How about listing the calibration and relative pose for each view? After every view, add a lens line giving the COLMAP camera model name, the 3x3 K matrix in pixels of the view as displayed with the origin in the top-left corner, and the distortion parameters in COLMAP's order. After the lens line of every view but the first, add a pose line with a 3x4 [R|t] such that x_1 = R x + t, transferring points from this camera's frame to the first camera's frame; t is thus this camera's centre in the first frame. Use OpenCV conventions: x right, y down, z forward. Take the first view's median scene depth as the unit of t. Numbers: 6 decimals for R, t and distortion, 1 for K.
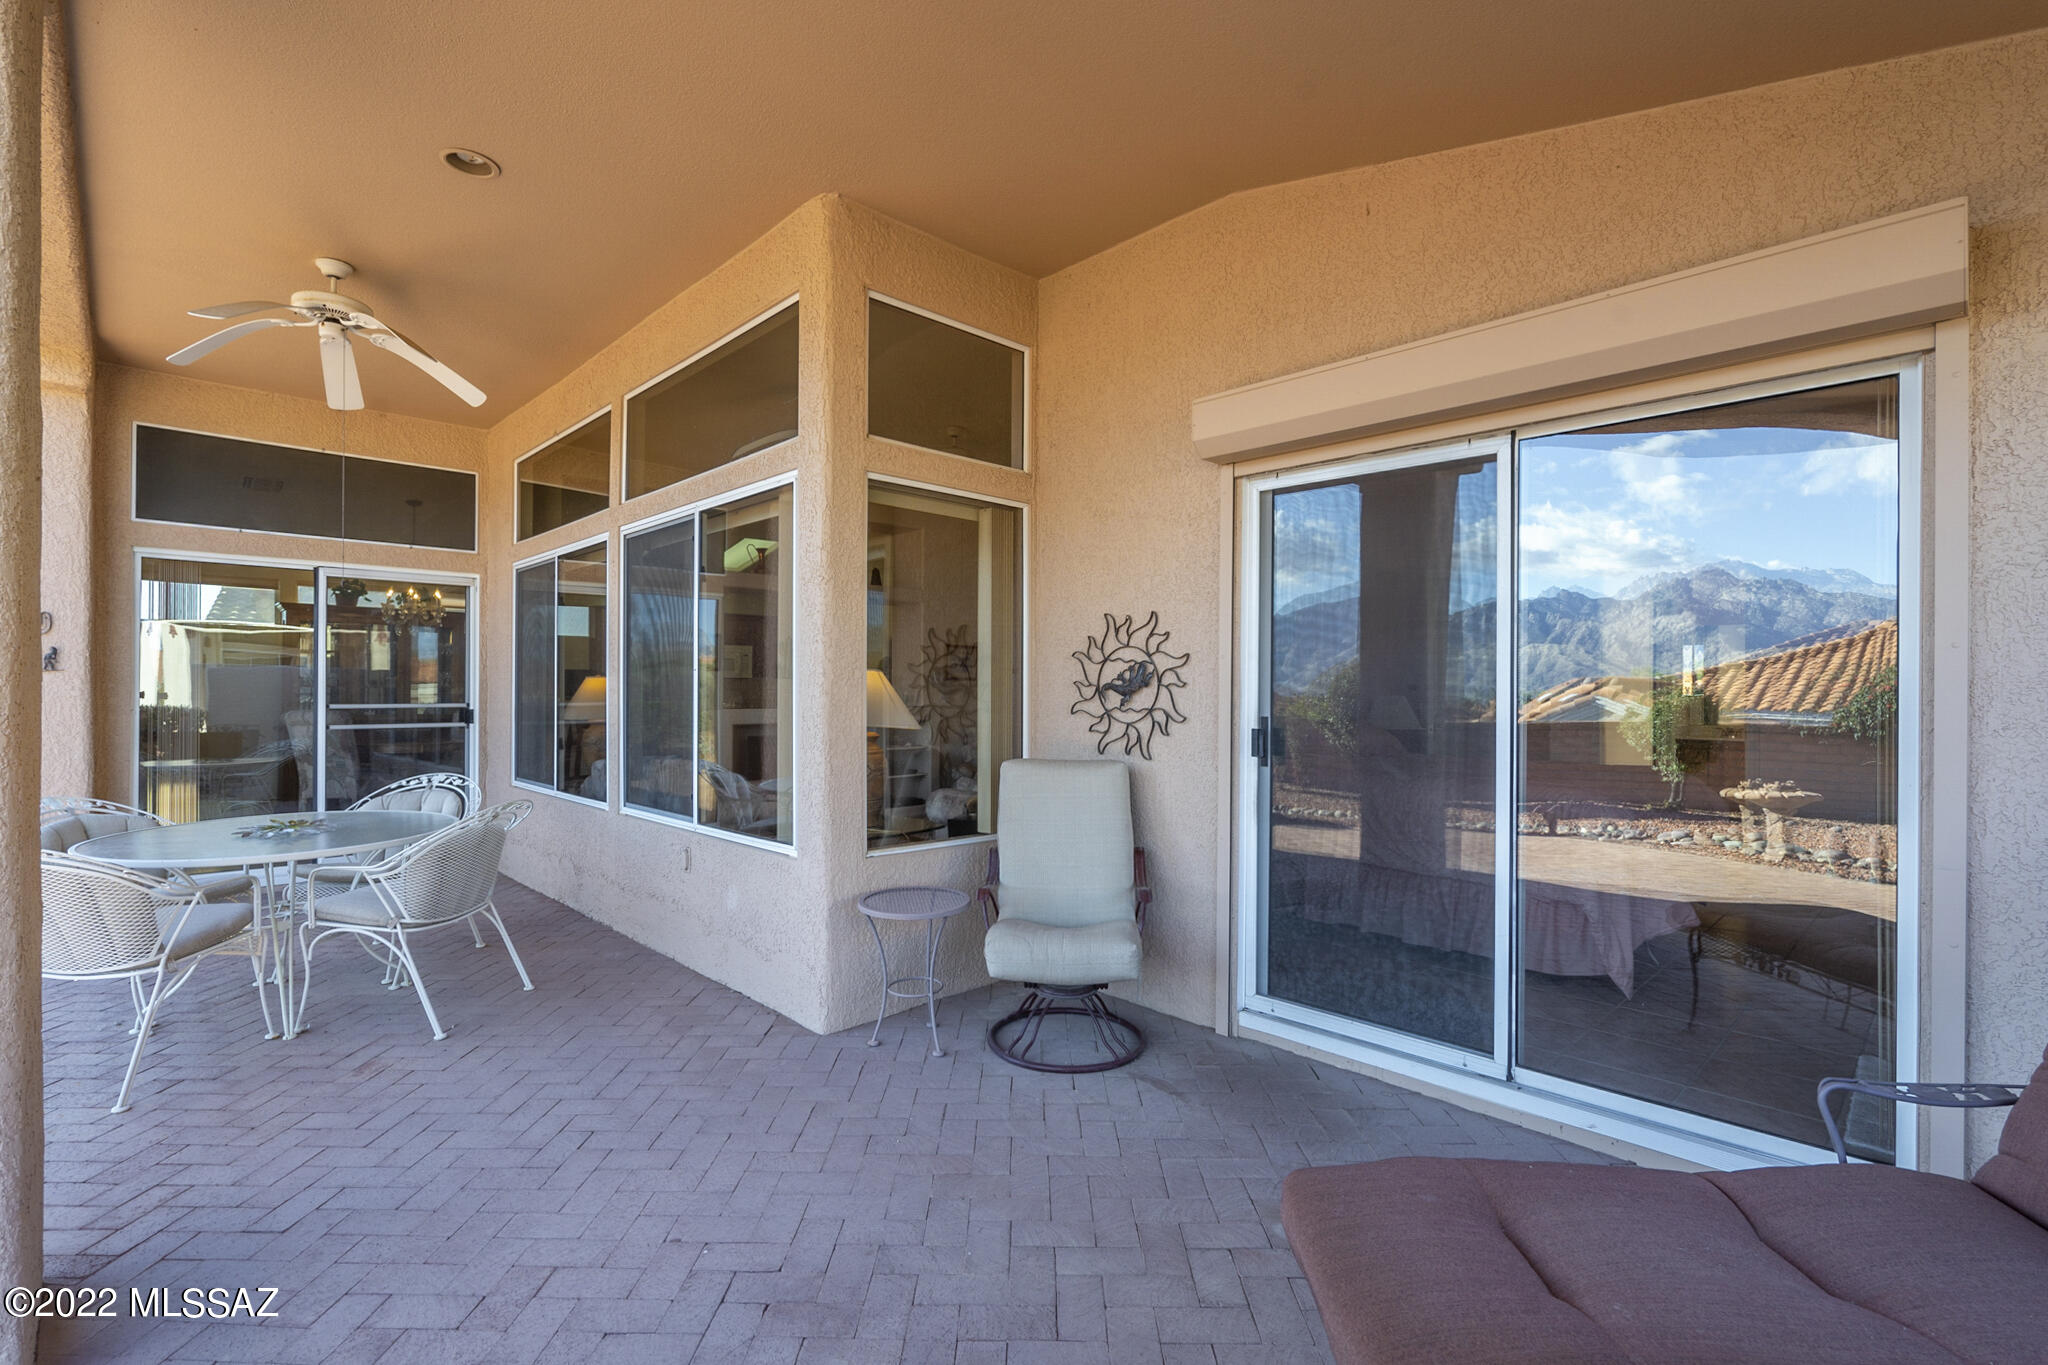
lens RADIAL K [[936.3, 0, 1017.5], [0, 936.3, 674.2], [0, 0, 1]] dist [-0.002646, 0.001448]
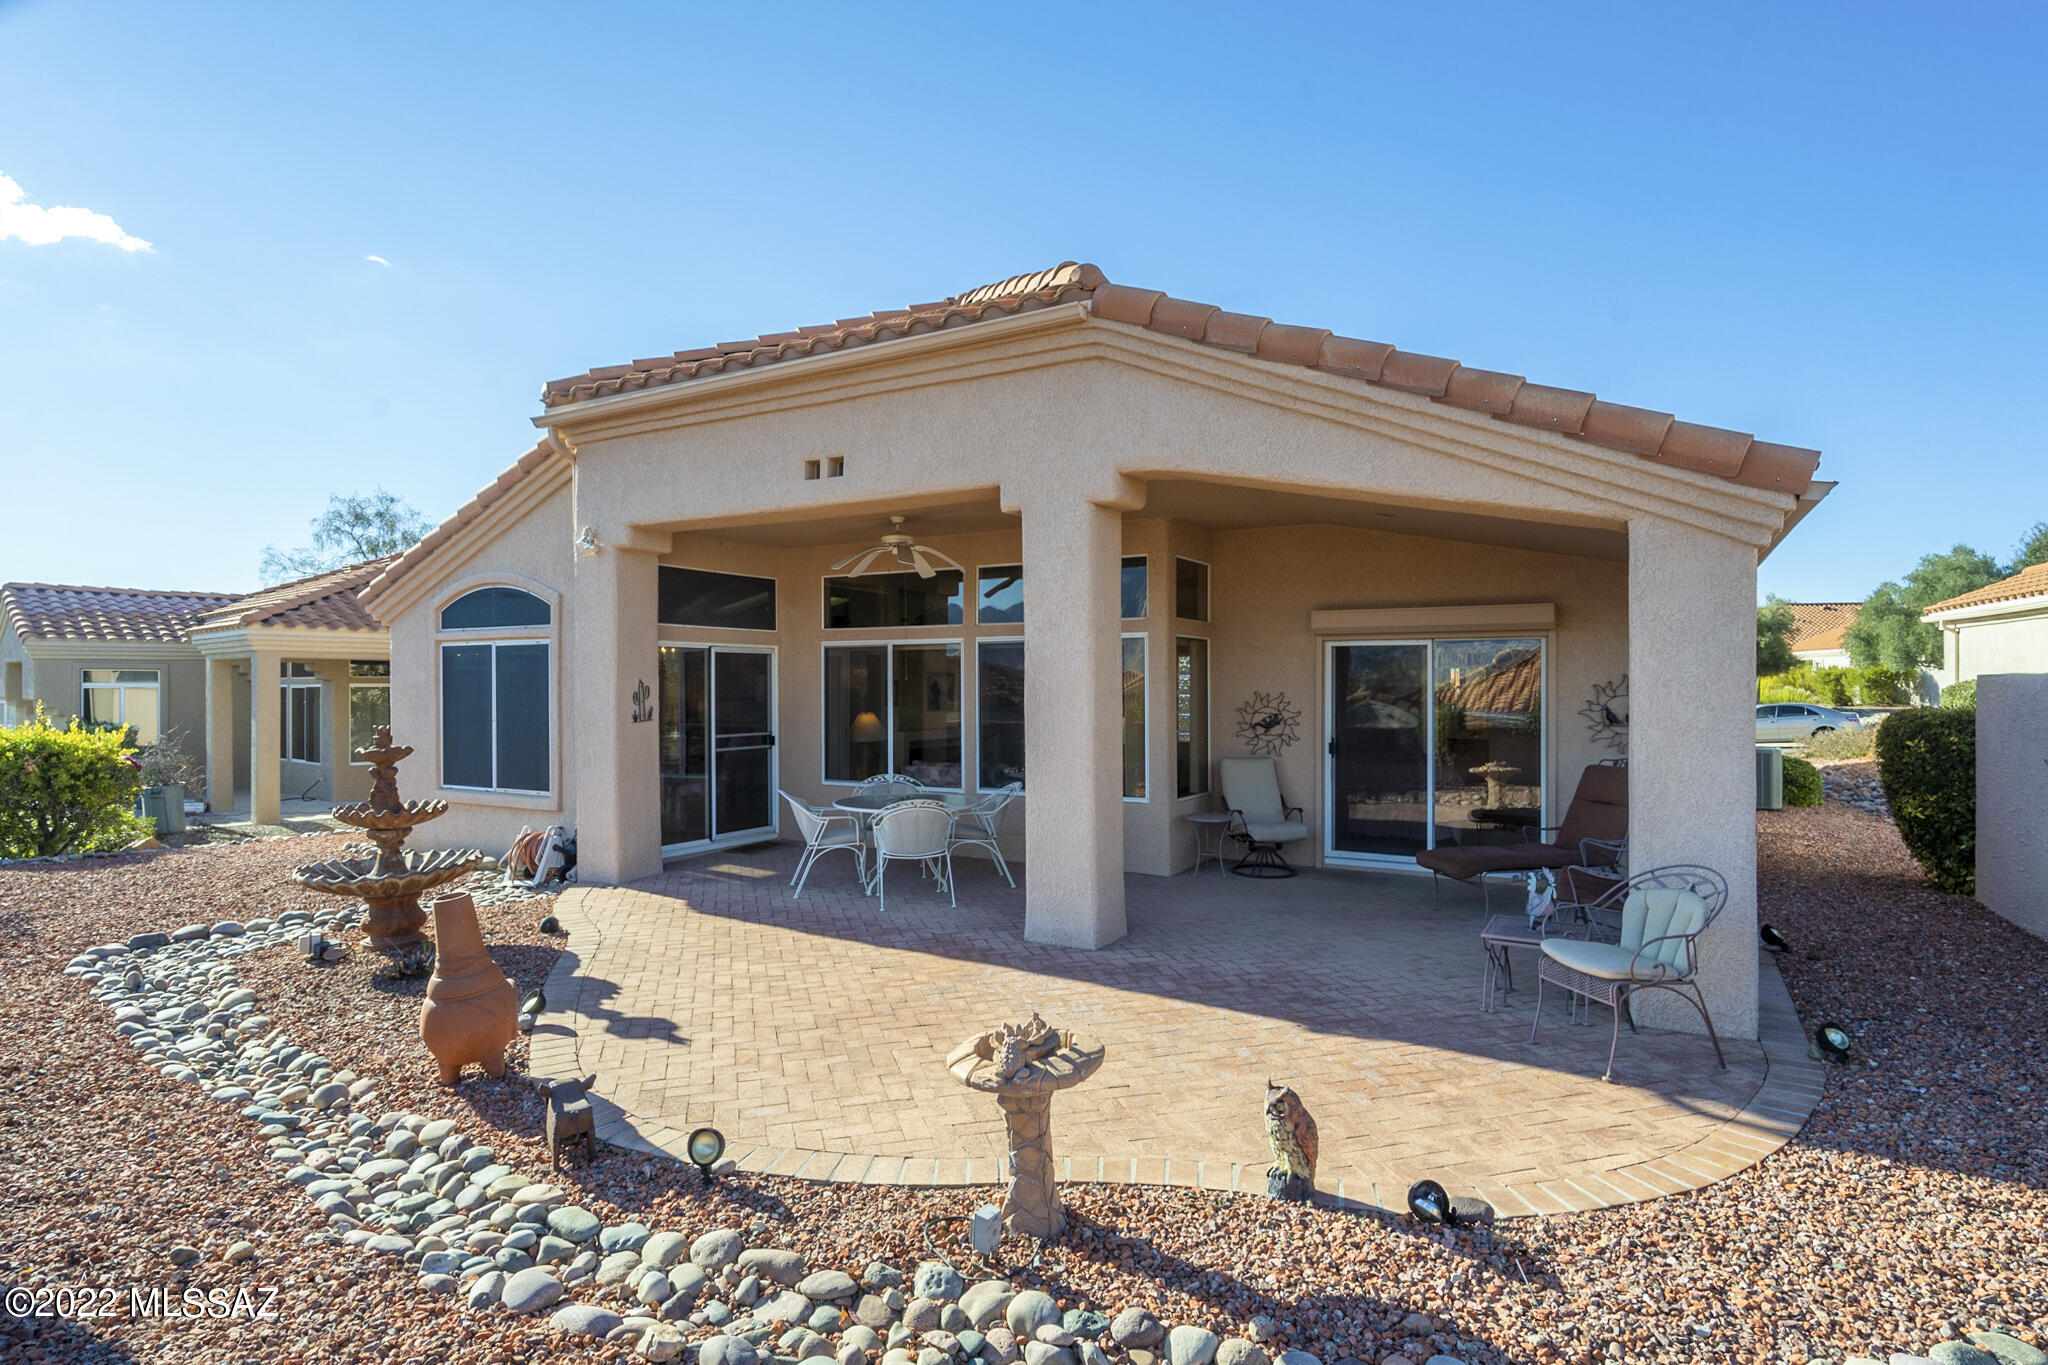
lens RADIAL K [[1065.2, 0, 1024.8], [0, 1065.2, 658.6], [0, 0, 1]] dist [-0.018680, 0.010927]
pose [[0.961434, 0.000028, 0.275034, -1.172461], [0.001601, 0.999982, -0.005699, -0.134587], [-0.275030, 0.005920, 0.961418, -1.337358]]
